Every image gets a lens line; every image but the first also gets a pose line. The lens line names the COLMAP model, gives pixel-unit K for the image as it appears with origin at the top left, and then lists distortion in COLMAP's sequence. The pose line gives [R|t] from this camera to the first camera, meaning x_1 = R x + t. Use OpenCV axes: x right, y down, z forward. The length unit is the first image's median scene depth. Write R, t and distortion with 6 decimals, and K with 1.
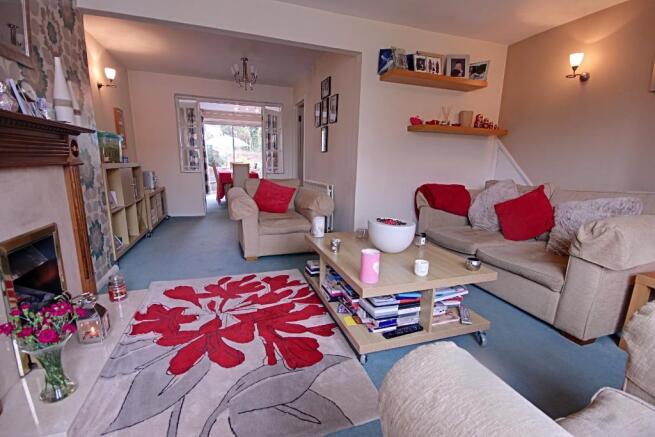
lens RADIAL K [[301.5, 0, 329.4], [0, 301.5, 227.6], [0, 0, 1]] dist [-0.000173, -0.000523]
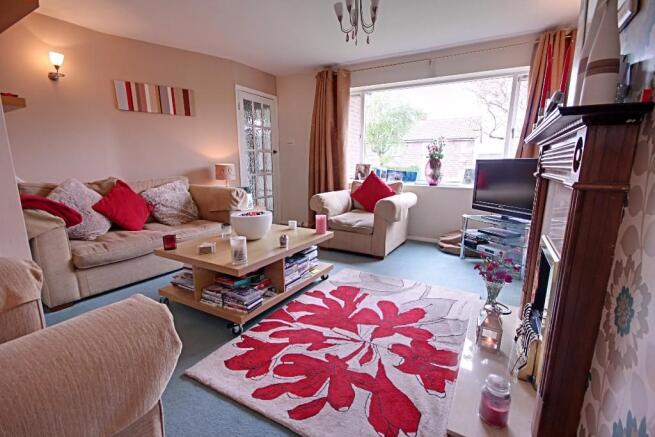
lens RADIAL K [[301.5, 0, 329.4], [0, 301.5, 227.6], [0, 0, 1]] dist [-0.000173, -0.000523]
pose [[-0.667652, -0.178986, 0.722638, -0.847122], [0.133025, 0.926366, 0.352349, -0.342297], [-0.732493, 0.331375, -0.594680, 1.459120]]
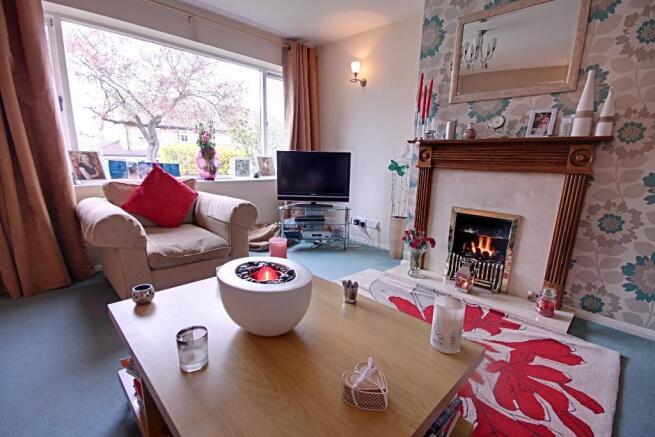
lens RADIAL K [[301.5, 0, 329.4], [0, 301.5, 227.6], [0, 0, 1]] dist [-0.000173, -0.000523]
pose [[-0.897355, 0.058480, -0.437417, 0.325794], [-0.132514, 0.909734, 0.393478, -0.305050], [0.420943, 0.411053, -0.808605, 1.389105]]
